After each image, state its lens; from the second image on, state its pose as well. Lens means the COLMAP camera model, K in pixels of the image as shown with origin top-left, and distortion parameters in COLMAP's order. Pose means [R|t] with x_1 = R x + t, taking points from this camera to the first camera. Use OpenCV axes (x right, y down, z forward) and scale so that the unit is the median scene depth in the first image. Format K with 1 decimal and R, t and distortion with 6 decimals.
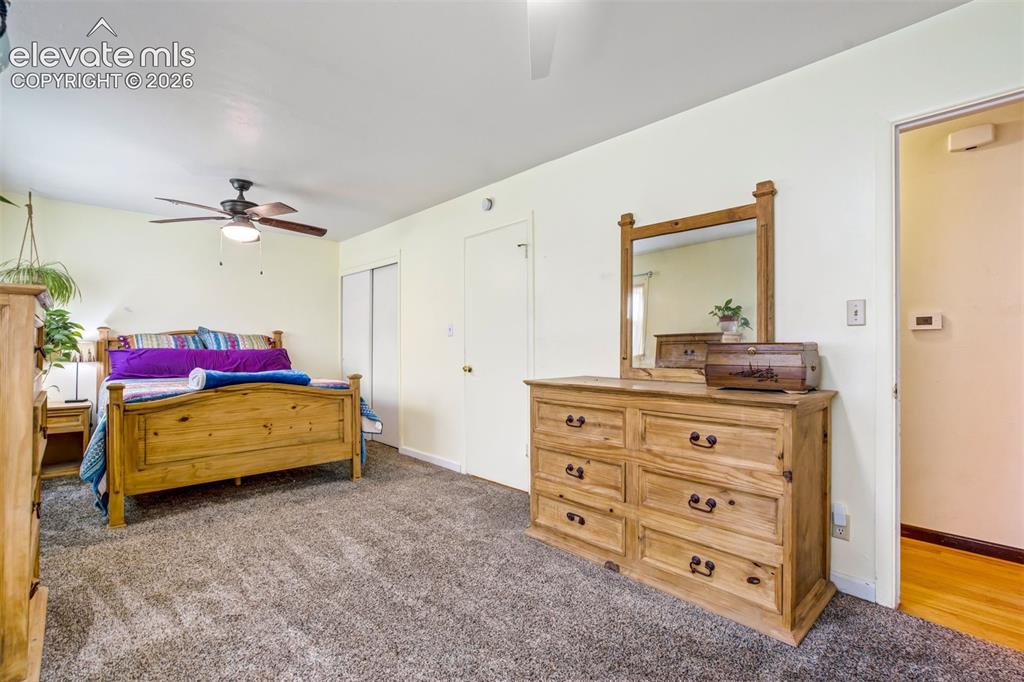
lens RADIAL K [[470.1, 0, 522.0], [0, 470.1, 344.0], [0, 0, 1]] dist [-0.051846, 0.022425]
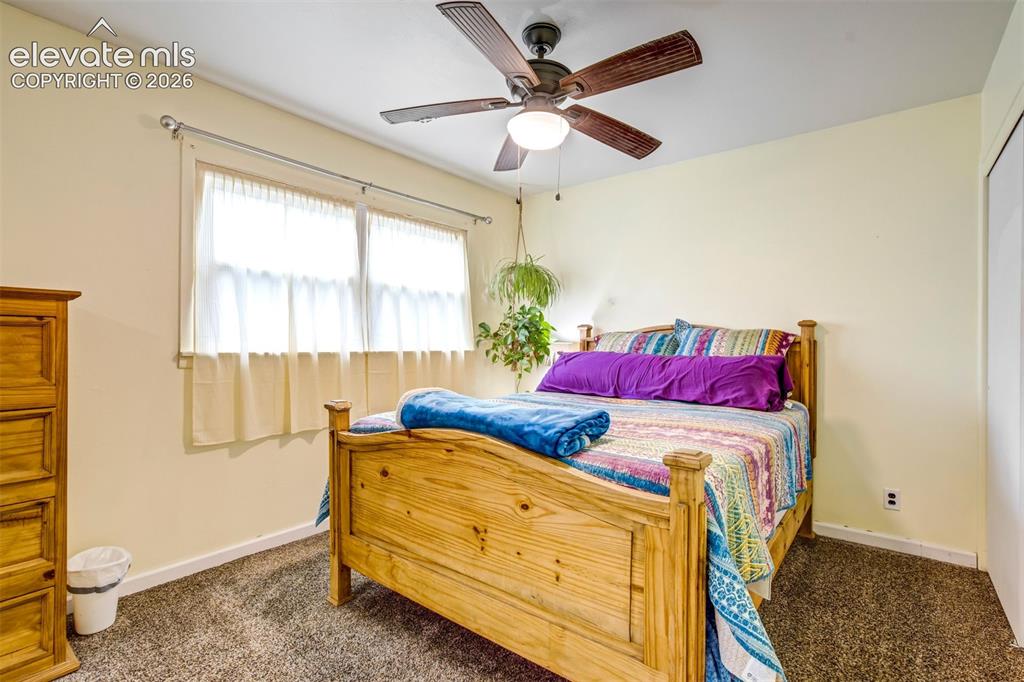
lens RADIAL K [[478.3, 0, 524.2], [0, 478.3, 345.2], [0, 0, 1]] dist [-0.044730, 0.024064]
pose [[0.150495, 0.001859, -0.988609, -0.095565], [-0.001851, 0.999997, 0.001599, -0.002959], [0.988609, 0.001589, 0.150498, 1.025703]]
